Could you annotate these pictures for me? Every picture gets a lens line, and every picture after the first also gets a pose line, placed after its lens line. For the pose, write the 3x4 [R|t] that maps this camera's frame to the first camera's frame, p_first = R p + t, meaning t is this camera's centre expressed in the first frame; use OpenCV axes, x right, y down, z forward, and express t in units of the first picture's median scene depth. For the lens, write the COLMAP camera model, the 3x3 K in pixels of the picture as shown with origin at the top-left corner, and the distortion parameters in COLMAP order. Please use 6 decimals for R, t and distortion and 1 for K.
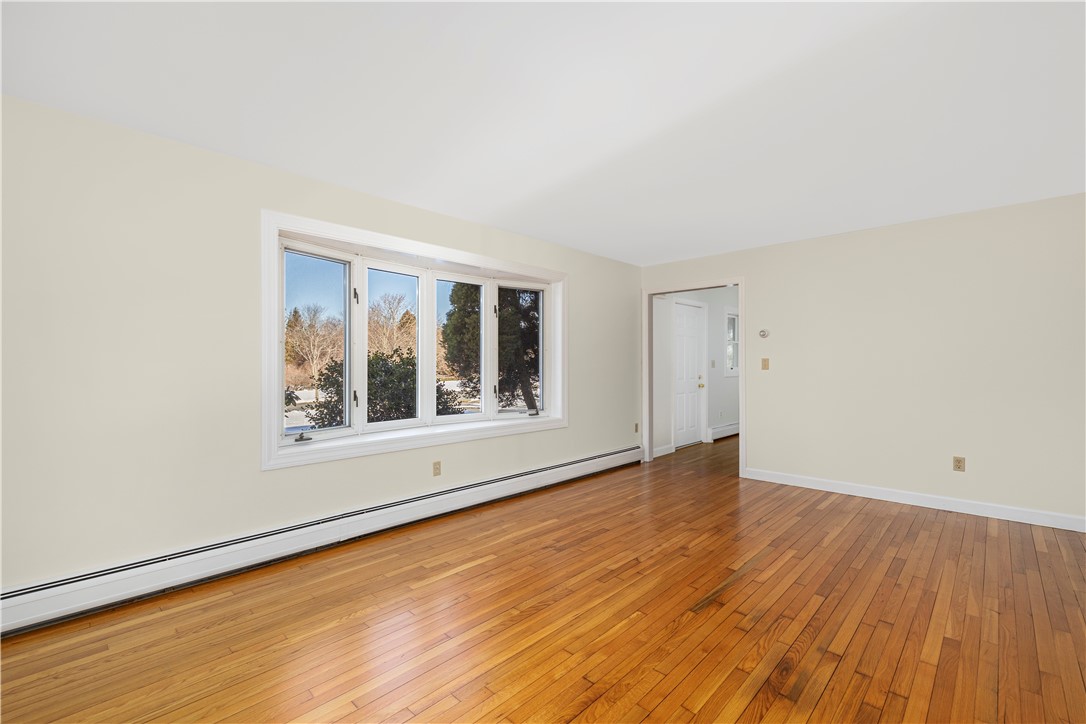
lens RADIAL K [[468.6, 0, 539.5], [0, 468.6, 356.3], [0, 0, 1]] dist [-0.000407, 0.000095]
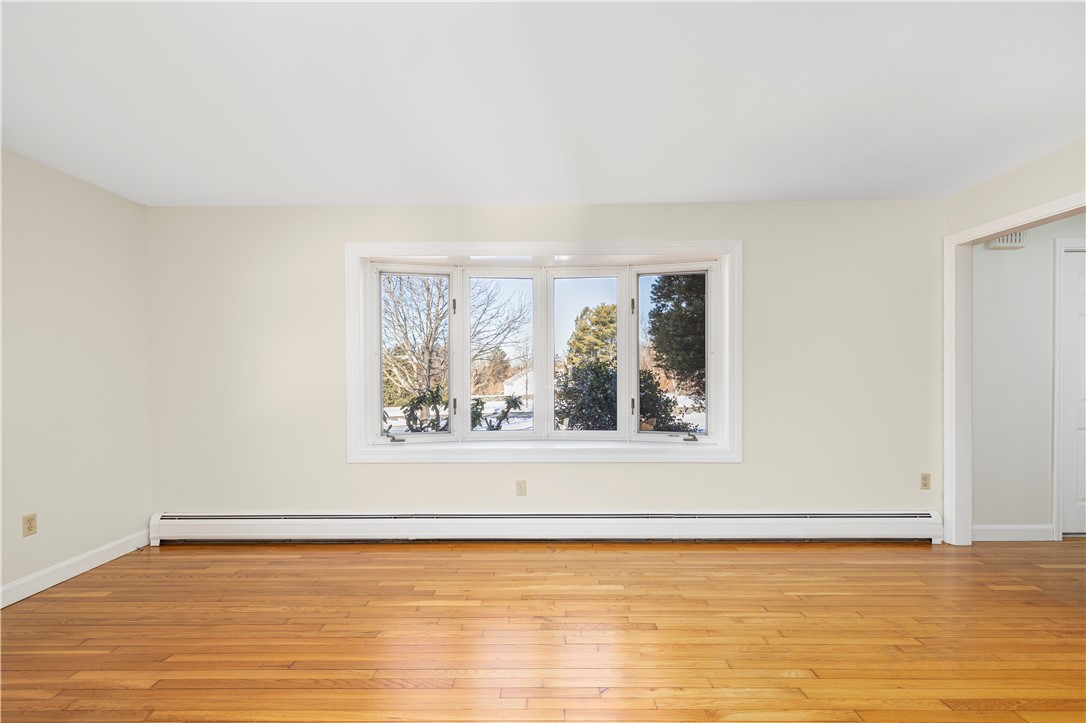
lens RADIAL K [[470.2, 0, 543.2], [0, 470.2, 367.2], [0, 0, 1]] dist [0.000368, 0.000168]
pose [[0.692427, -0.007872, -0.721445, 0.531021], [0.015801, 0.999866, 0.004255, 0.003482], [0.721315, -0.014346, 0.692458, 0.458040]]
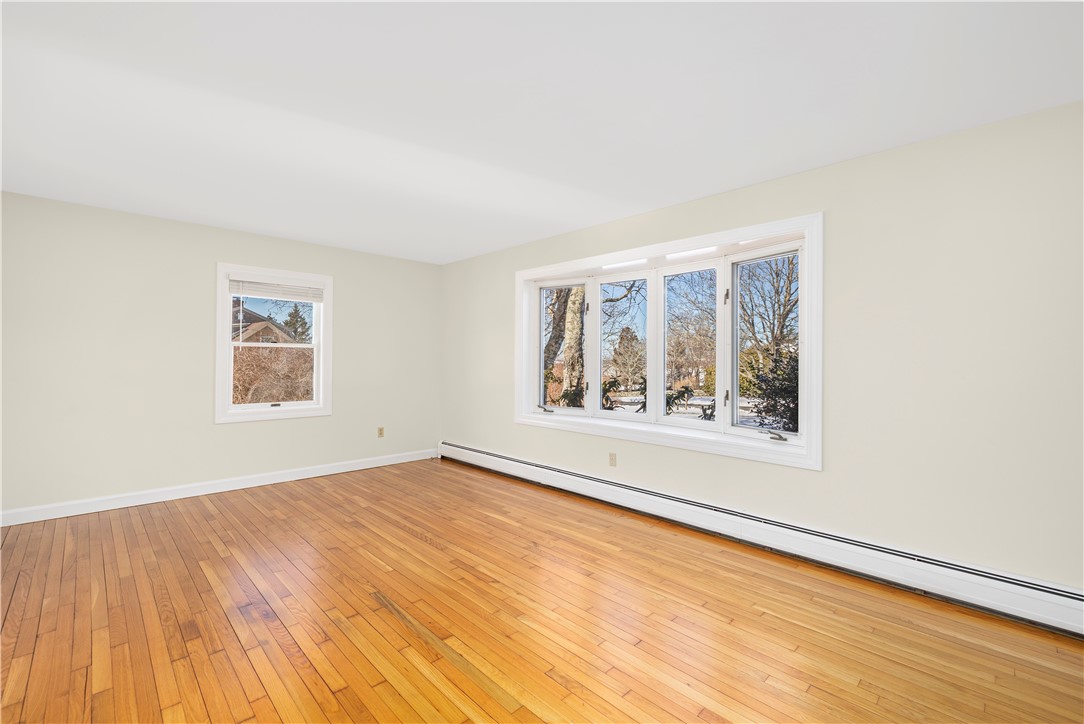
lens RADIAL K [[465.2, 0, 541.1], [0, 465.2, 344.0], [0, 0, 1]] dist [0.000225, -0.000038]
pose [[-0.025356, -0.033679, -0.999111, 0.972107], [0.008206, 0.999392, -0.033897, 0.011629], [0.999645, -0.009058, -0.025065, 0.981507]]
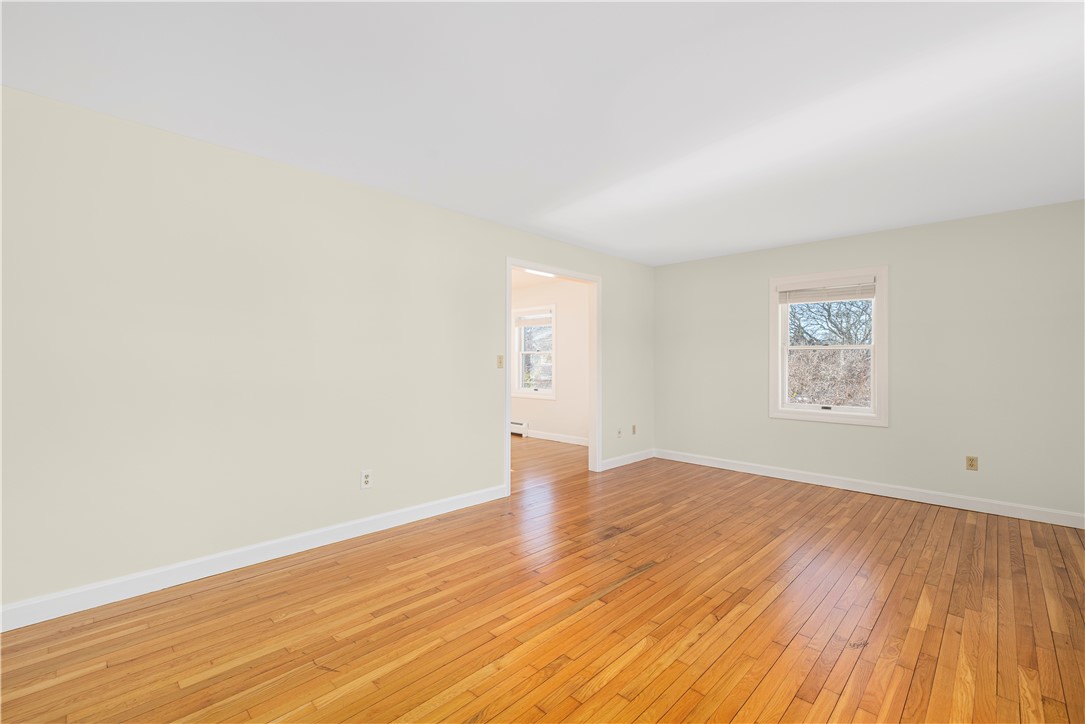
lens RADIAL K [[469.8, 0, 542.7], [0, 469.8, 367.7], [0, 0, 1]] dist [0.000368, 0.000168]
pose [[-0.999993, -0.003756, 0.000141, 0.436032], [-0.003756, 0.999993, 0.000249, 0.022153], [-0.000142, 0.000249, -1.000000, 1.558904]]
